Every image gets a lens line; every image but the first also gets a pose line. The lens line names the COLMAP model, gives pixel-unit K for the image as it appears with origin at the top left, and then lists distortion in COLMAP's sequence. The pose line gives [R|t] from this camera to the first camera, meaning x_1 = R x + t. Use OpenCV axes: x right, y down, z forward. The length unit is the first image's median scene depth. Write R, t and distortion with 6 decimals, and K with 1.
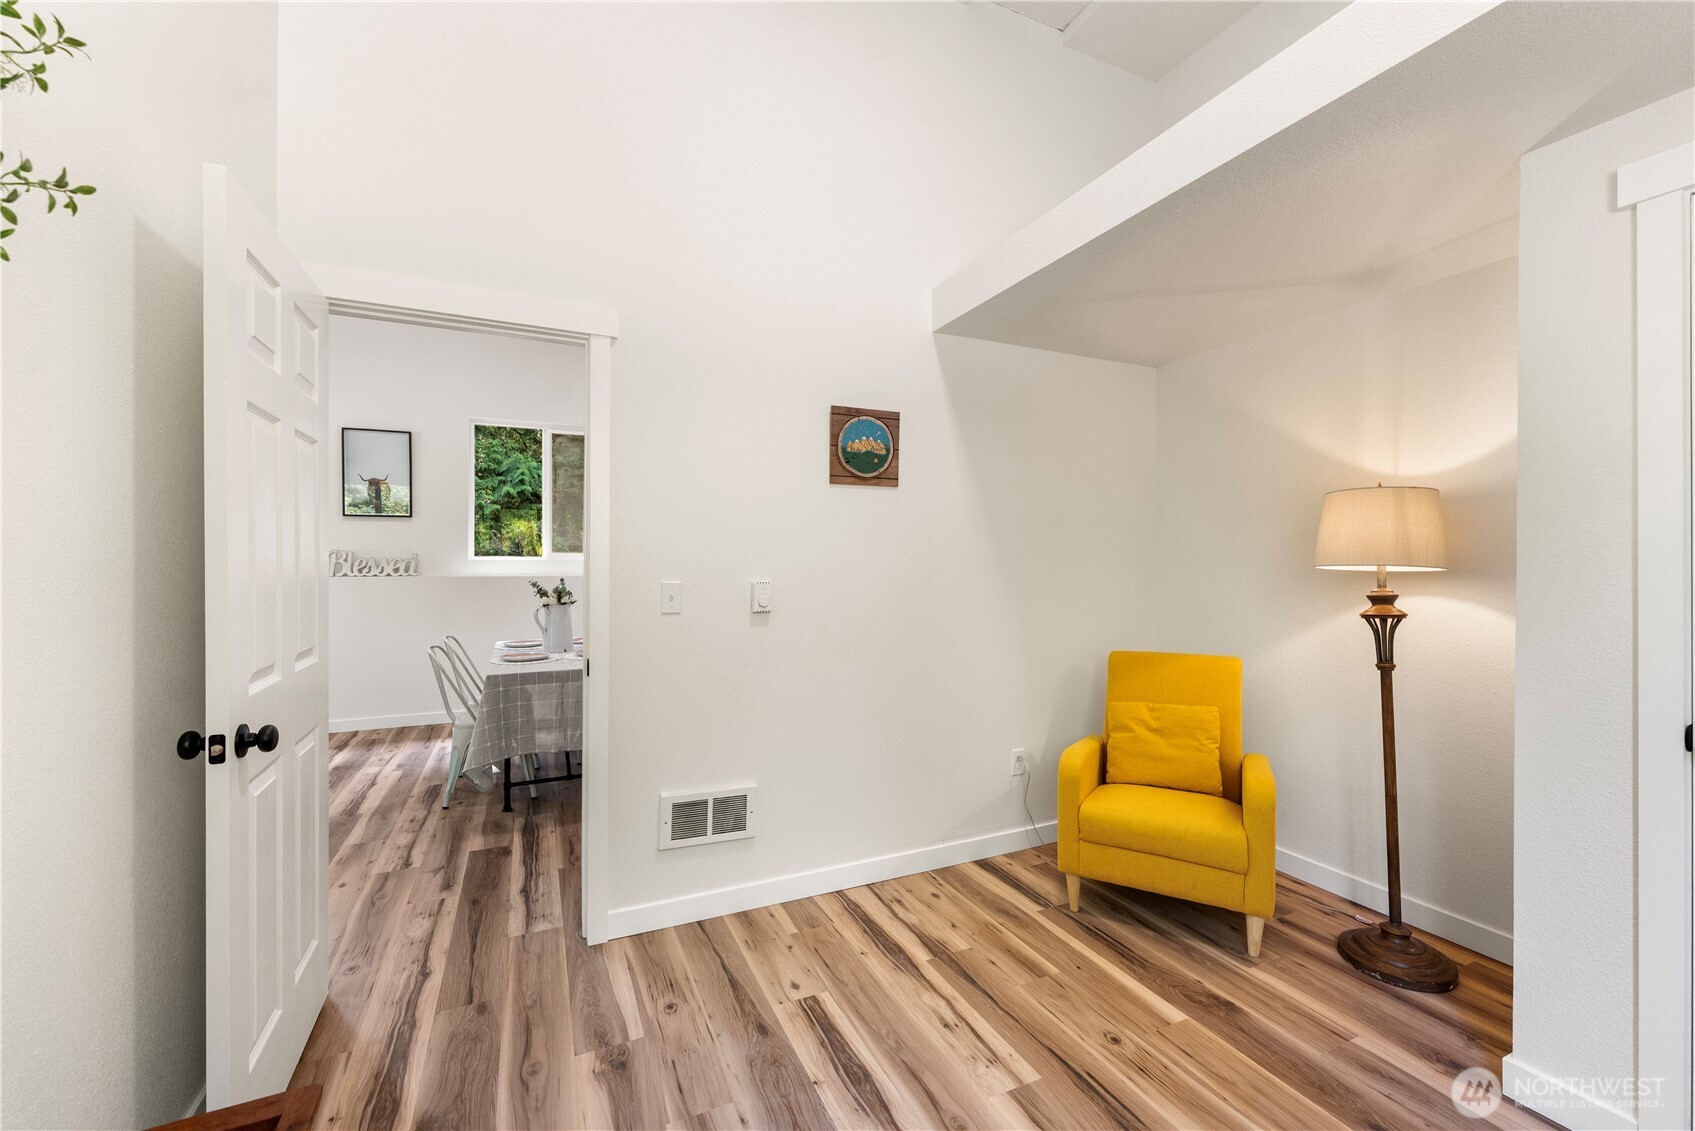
lens RADIAL K [[682.2, 0, 843.9], [0, 682.2, 567.1], [0, 0, 1]] dist [0.000667, -0.000327]
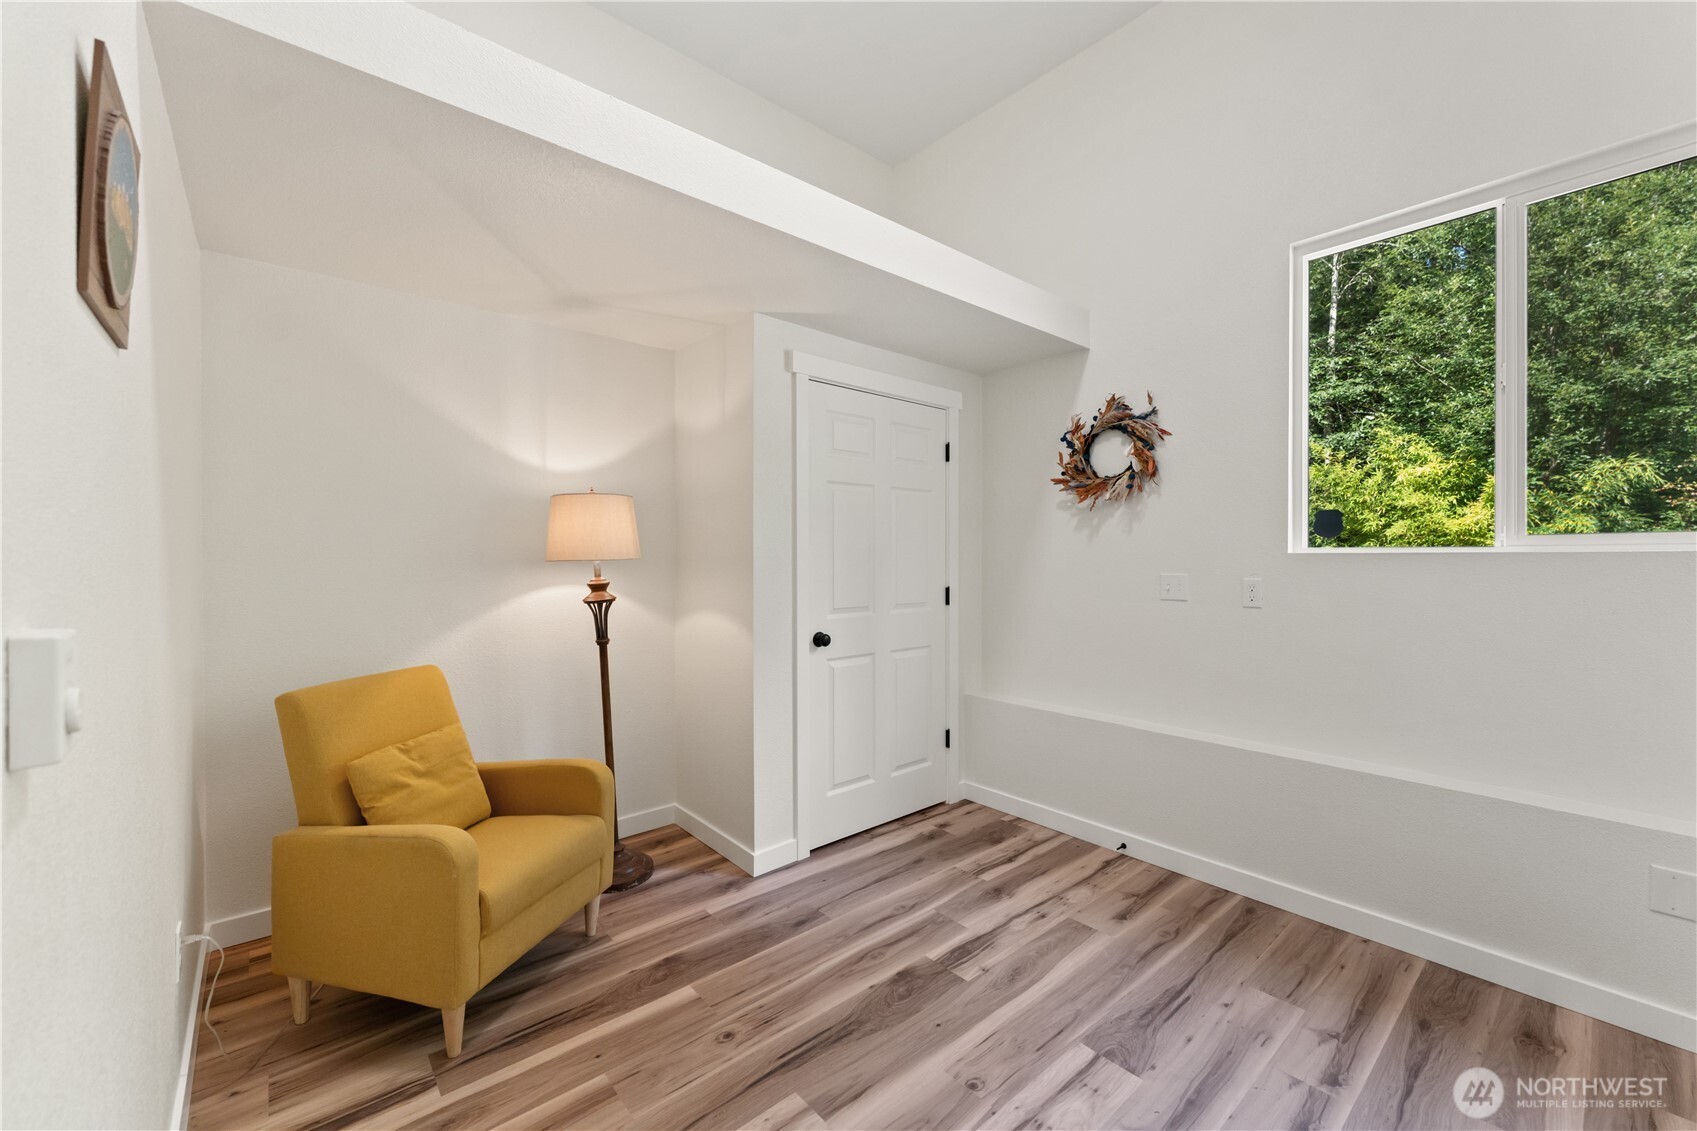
lens RADIAL K [[662.7, 0, 851.2], [0, 662.7, 557.9], [0, 0, 1]] dist [0.000758, 0.000053]
pose [[-0.266464, -0.003454, 0.963839, -0.400448], [0.004725, 0.999977, 0.004890, -0.006830], [-0.963833, 0.005857, -0.266441, 0.741742]]
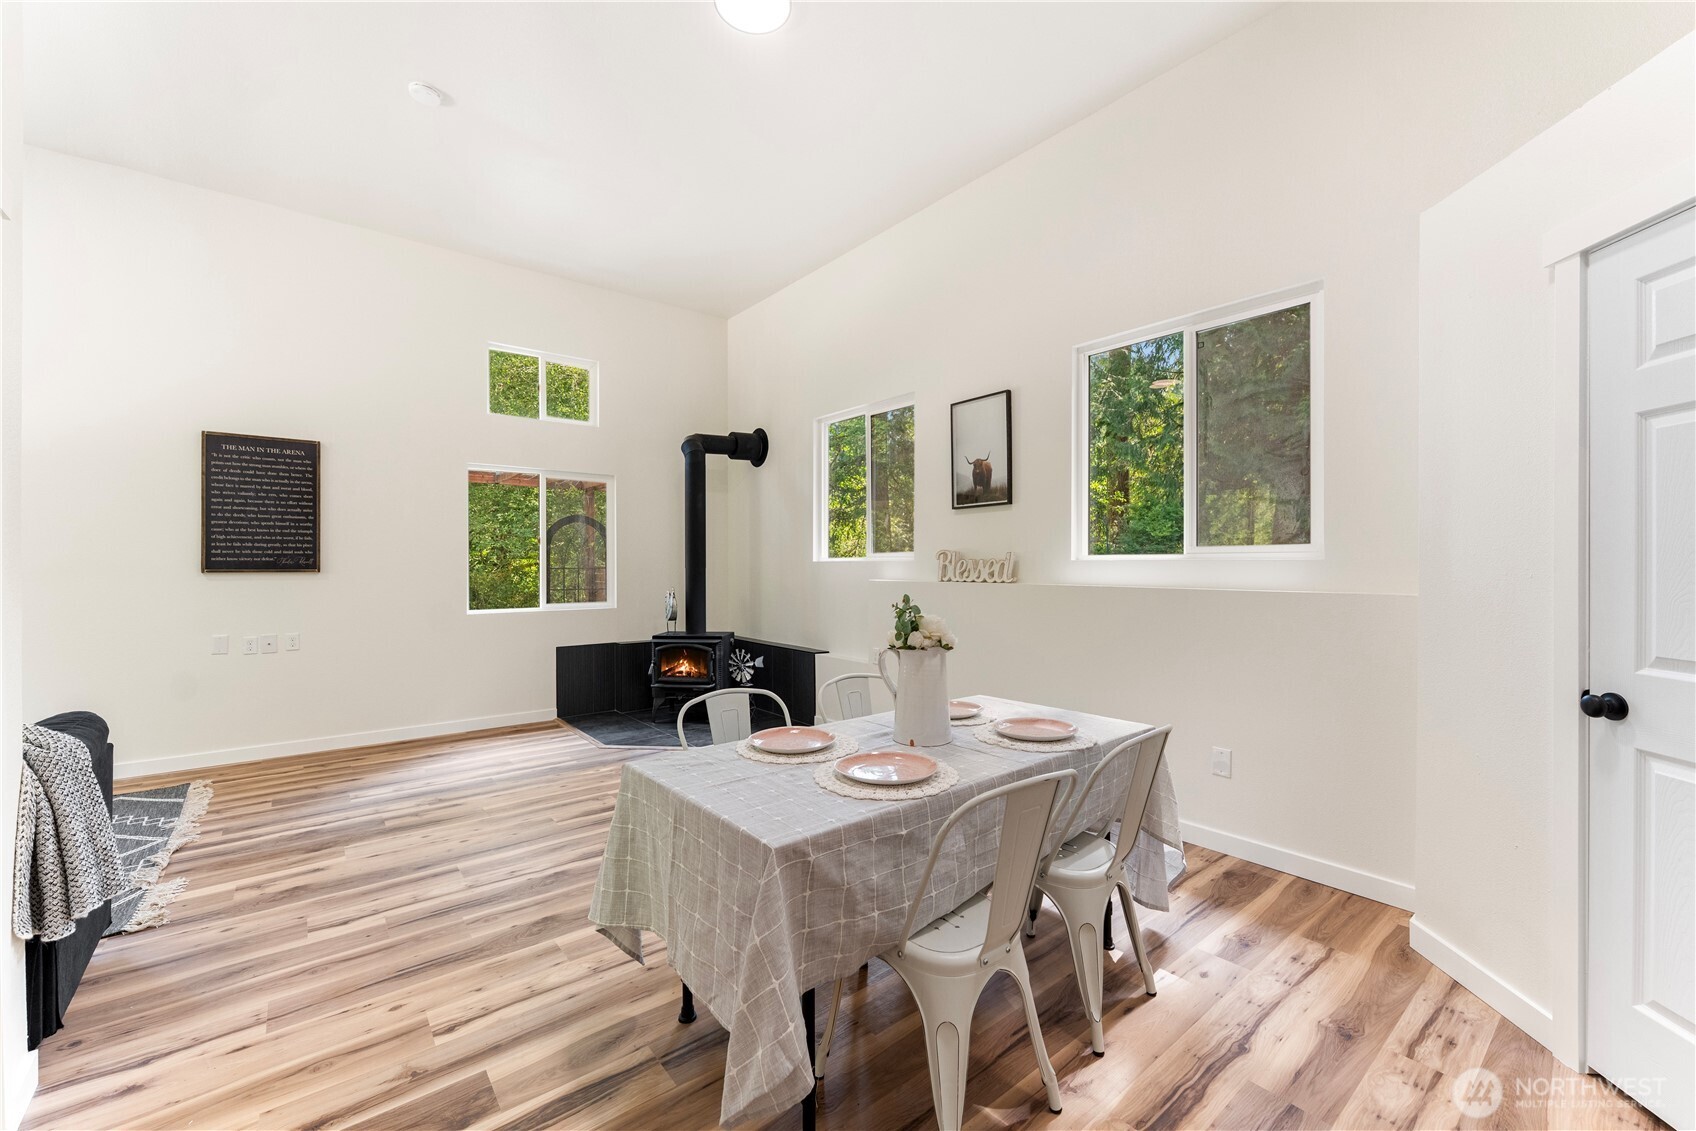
lens RADIAL K [[682.6, 0, 844.4], [0, 682.6, 567.1], [0, 0, 1]] dist [0.000667, -0.000327]
pose [[0.247797, 0.003753, -0.968805, 0.085178], [-0.009160, 0.999957, 0.001530, -0.007018], [0.968769, 0.008495, 0.247821, 1.288018]]
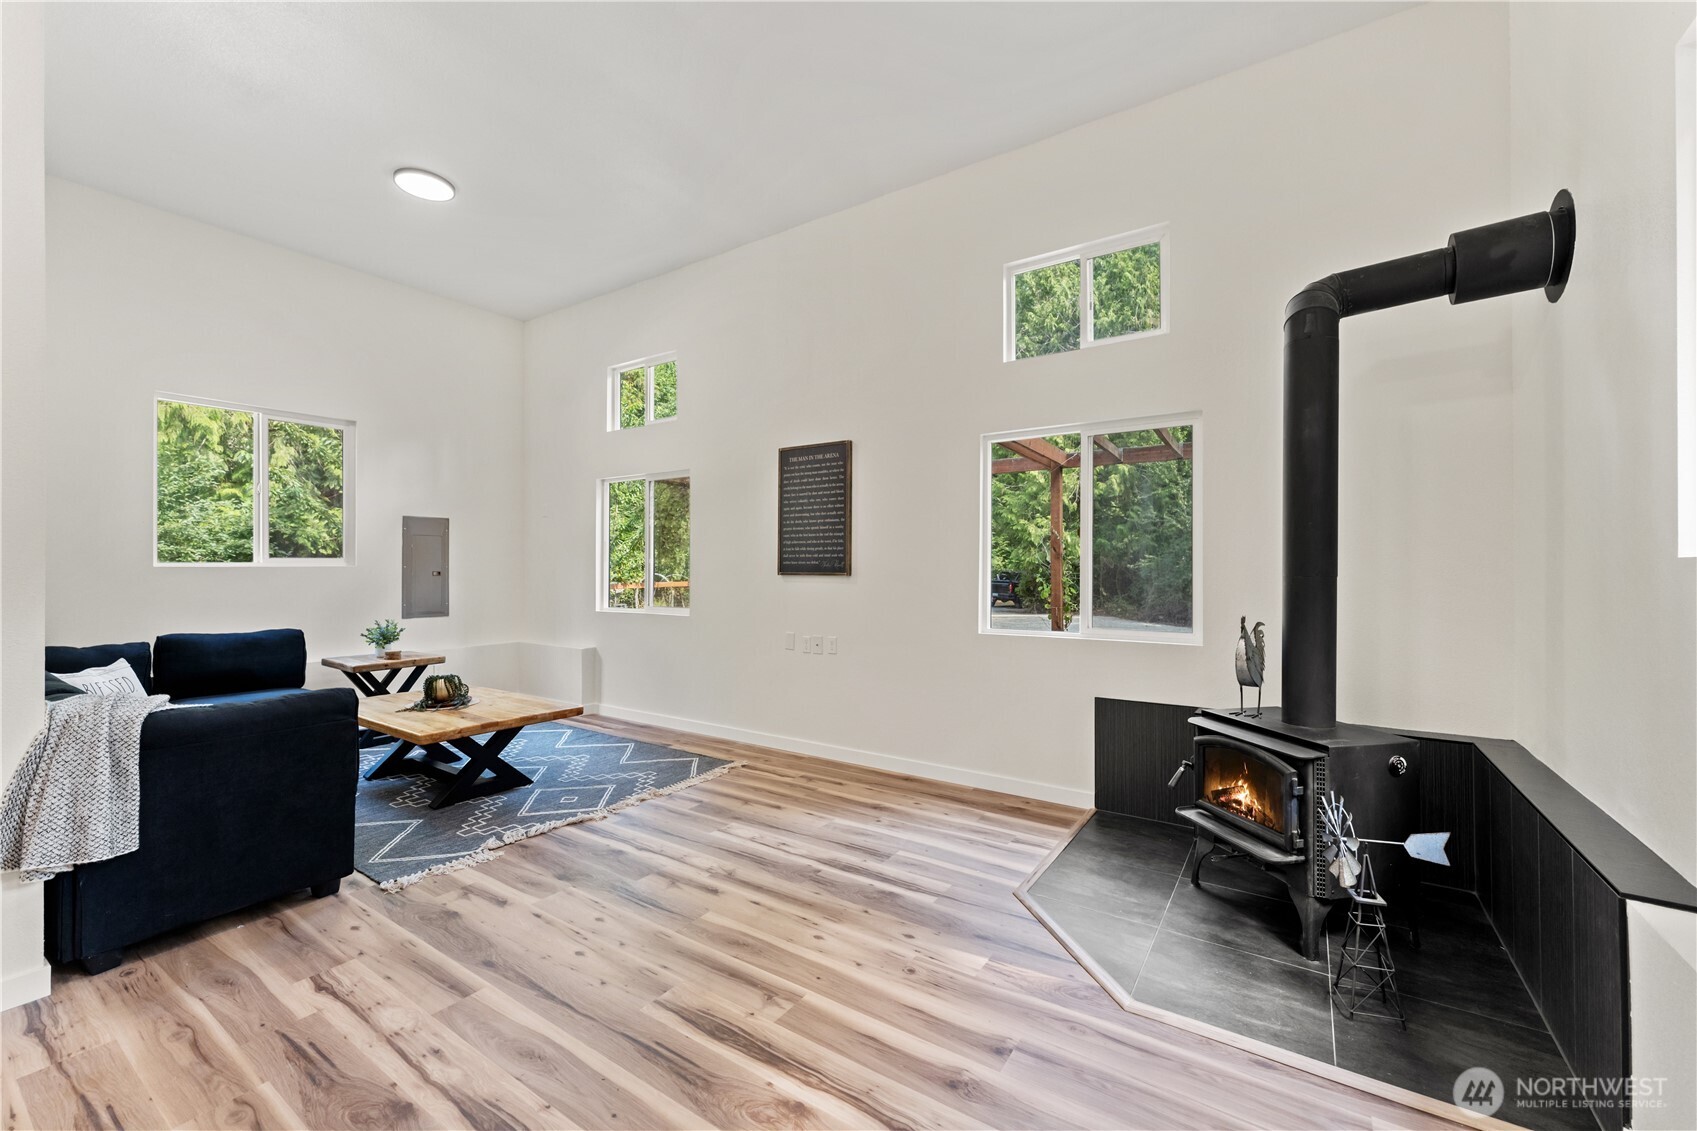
lens RADIAL K [[679.5, 0, 839.3], [0, 679.5, 562.8], [0, 0, 1]] dist [0.001749, 0.000122]
pose [[-0.852905, -0.003280, -0.522057, -1.046518], [-0.004670, 0.999988, 0.001347, -0.012954], [0.522046, 0.003587, -0.852910, 1.831604]]
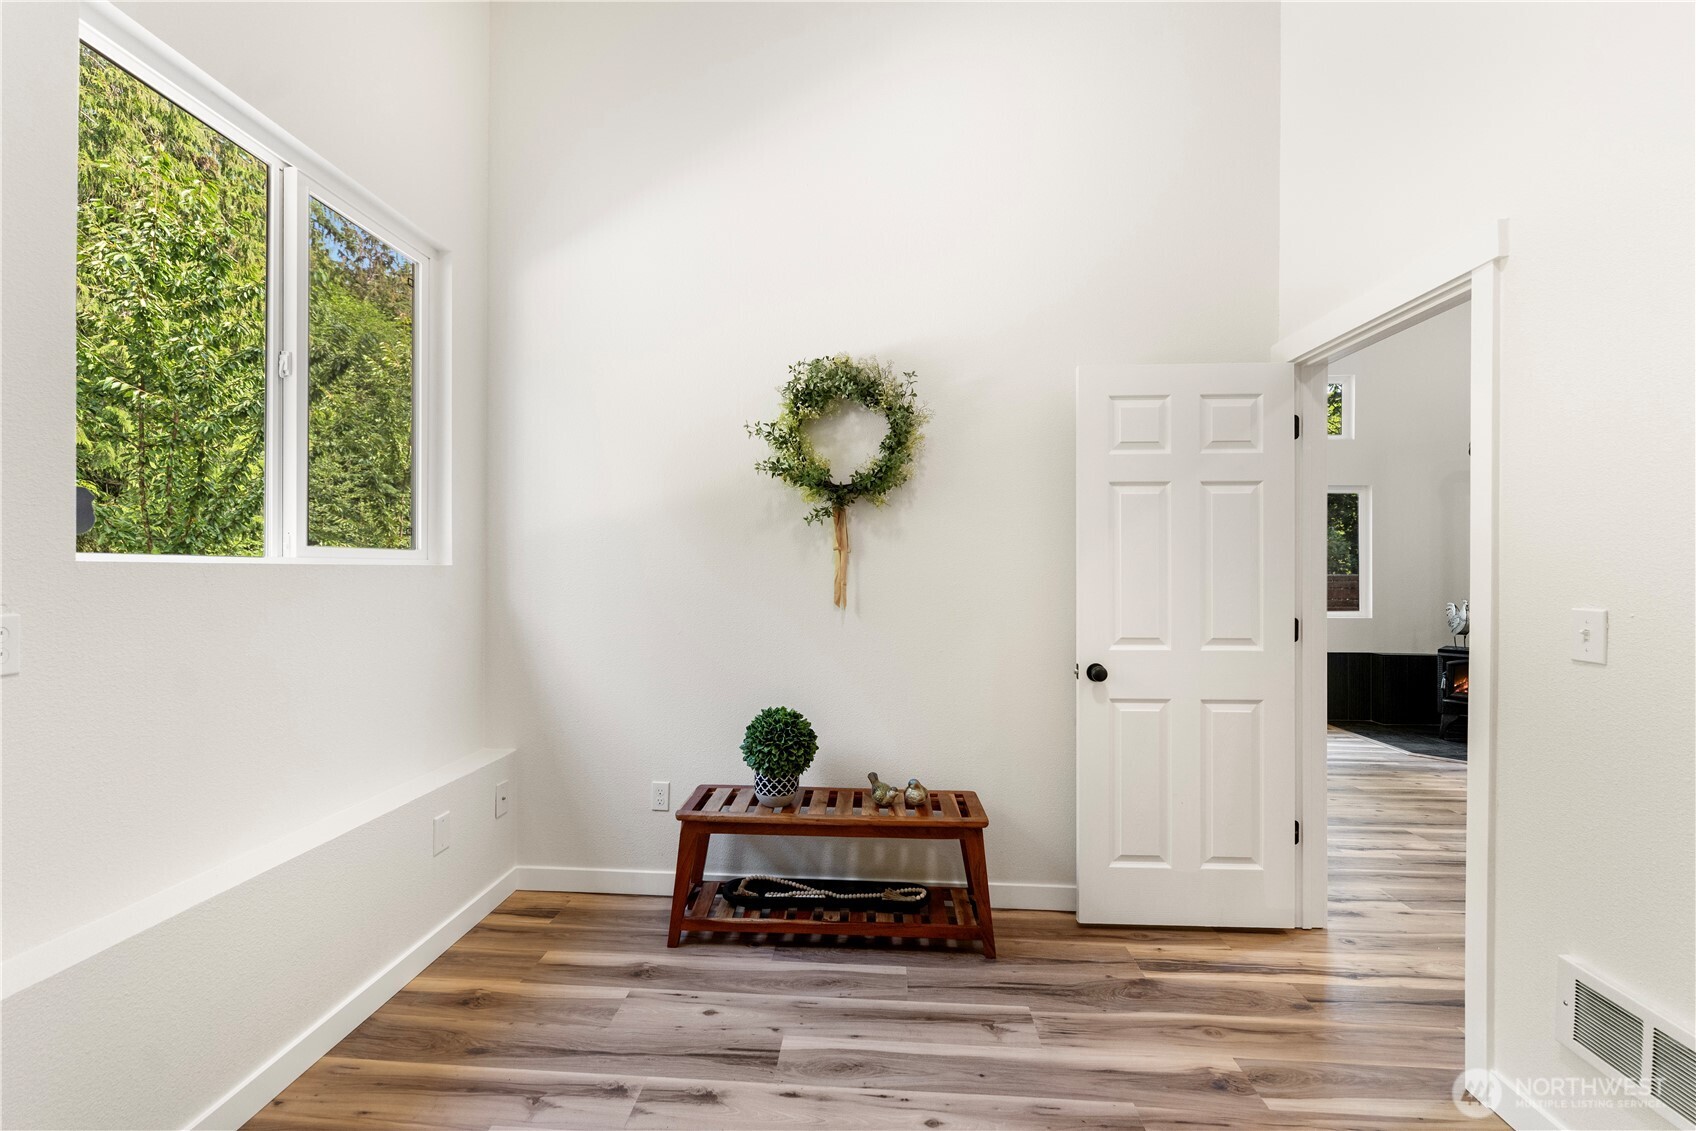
lens RADIAL K [[682.6, 0, 844.4], [0, 682.6, 567.1], [0, 0, 1]] dist [0.000667, -0.000327]
pose [[-0.462262, -0.005537, -0.886726, 0.511639], [-0.017728, 0.999838, 0.002998, -0.004998], [0.886566, 0.017106, -0.462285, 0.621662]]
